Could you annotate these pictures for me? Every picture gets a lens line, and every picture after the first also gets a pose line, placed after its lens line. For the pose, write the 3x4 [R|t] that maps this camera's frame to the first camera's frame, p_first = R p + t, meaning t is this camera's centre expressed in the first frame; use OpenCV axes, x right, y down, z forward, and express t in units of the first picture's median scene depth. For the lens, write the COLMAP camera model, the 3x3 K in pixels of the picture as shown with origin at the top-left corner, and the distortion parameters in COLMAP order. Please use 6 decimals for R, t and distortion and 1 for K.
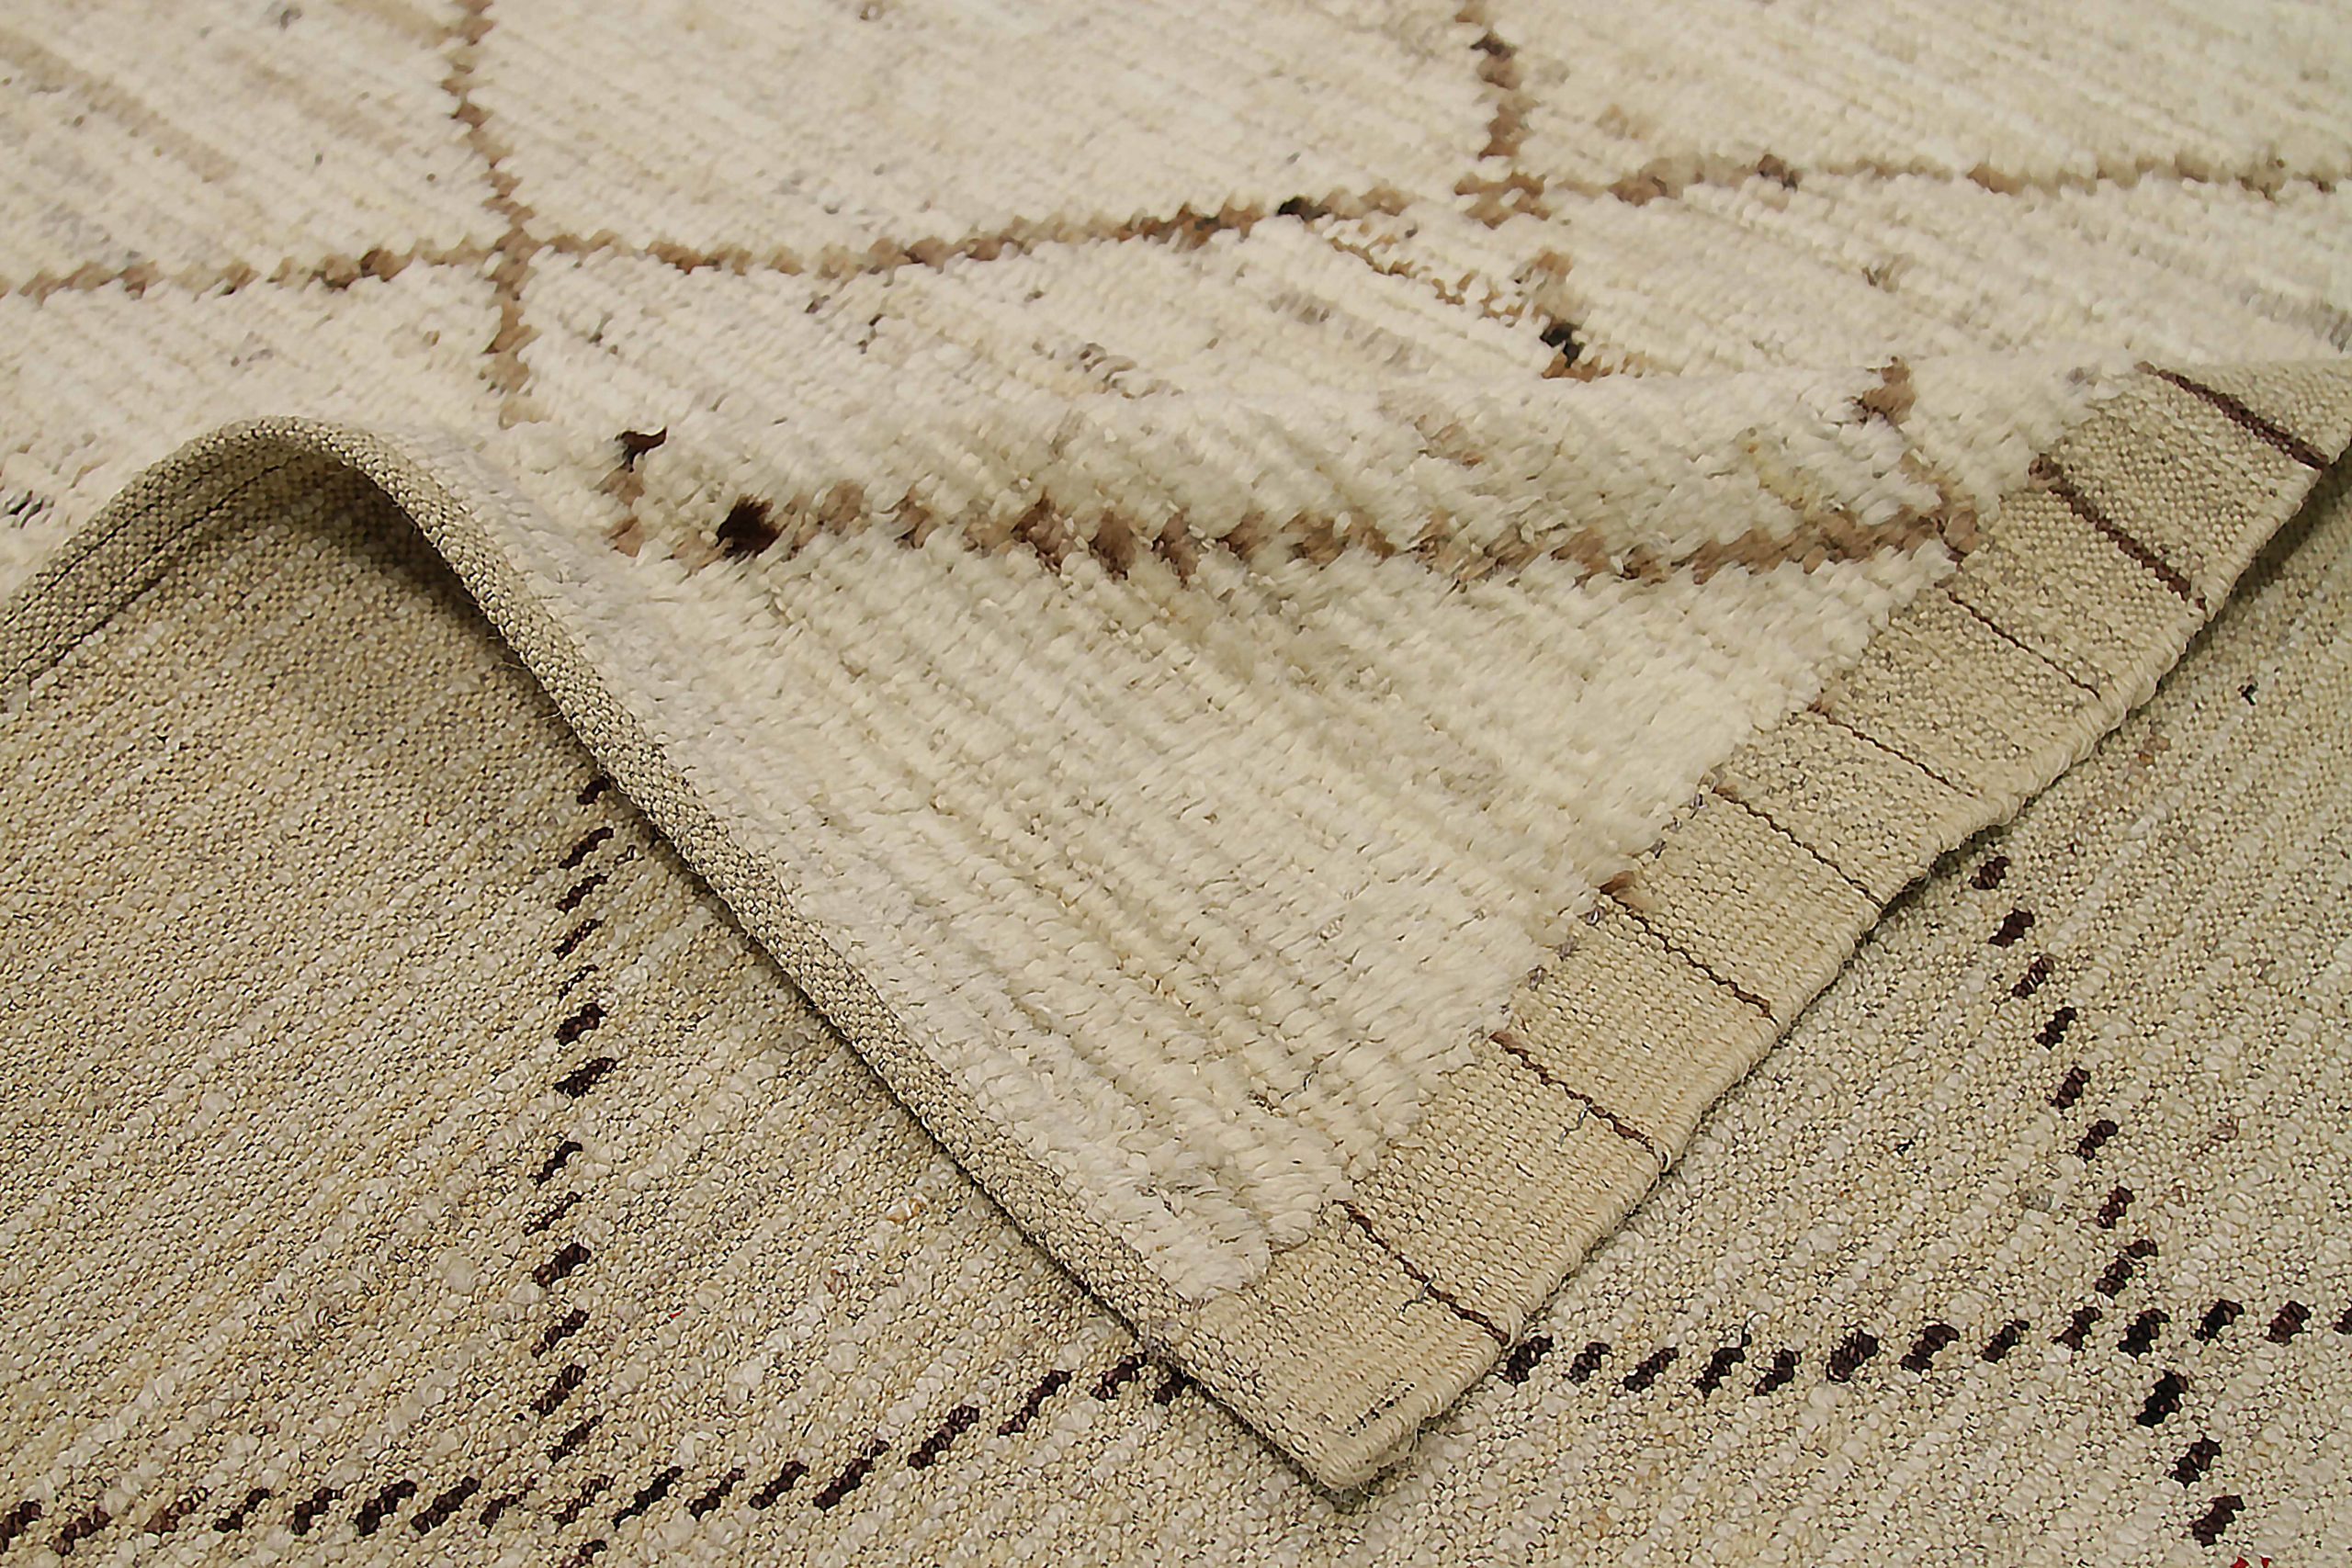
lens RADIAL K [[2621.4, 0, 1176.0], [0, 2621.4, 784.0], [0, 0, 1]] dist [-0.152782, 0.091676]
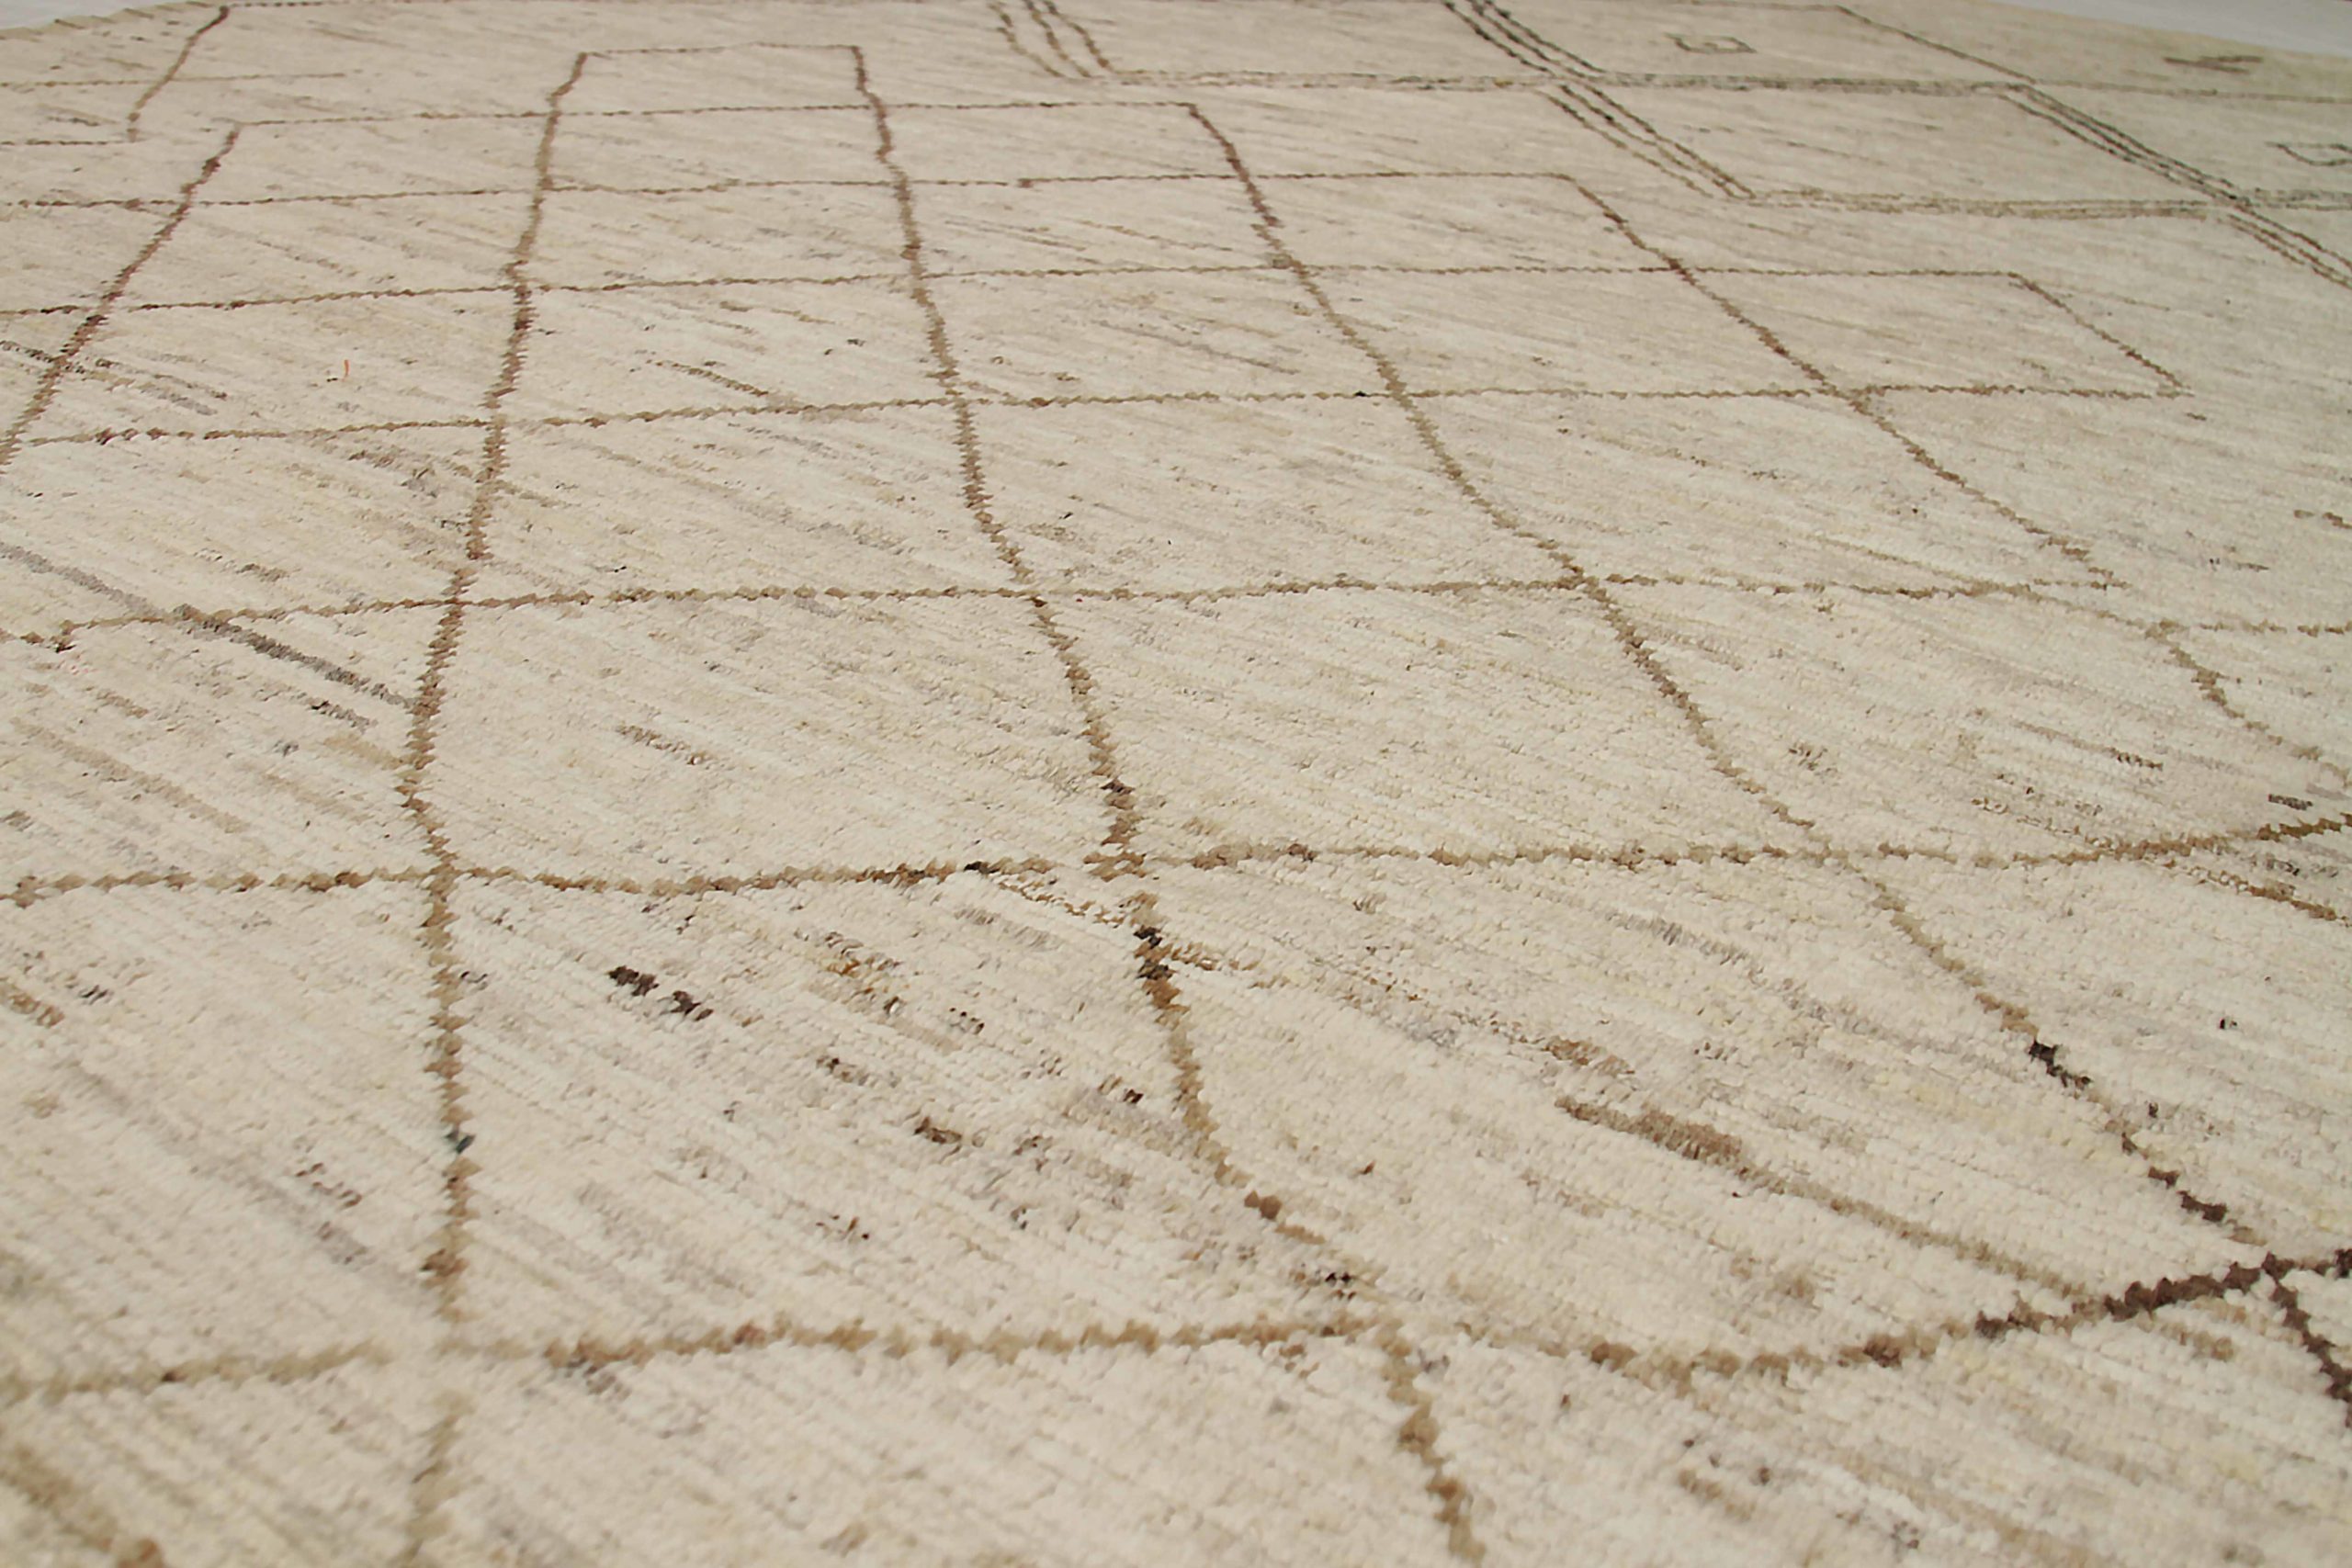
lens RADIAL K [[2621.4, 0, 1176.0], [0, 2621.4, 784.0], [0, 0, 1]] dist [-0.152782, 0.091676]
pose [[0.996459, 0.031601, 0.077918, 0.041342], [0.004261, 0.906517, -0.422149, 0.368211], [-0.083974, 0.420986, 0.903172, -0.382831]]
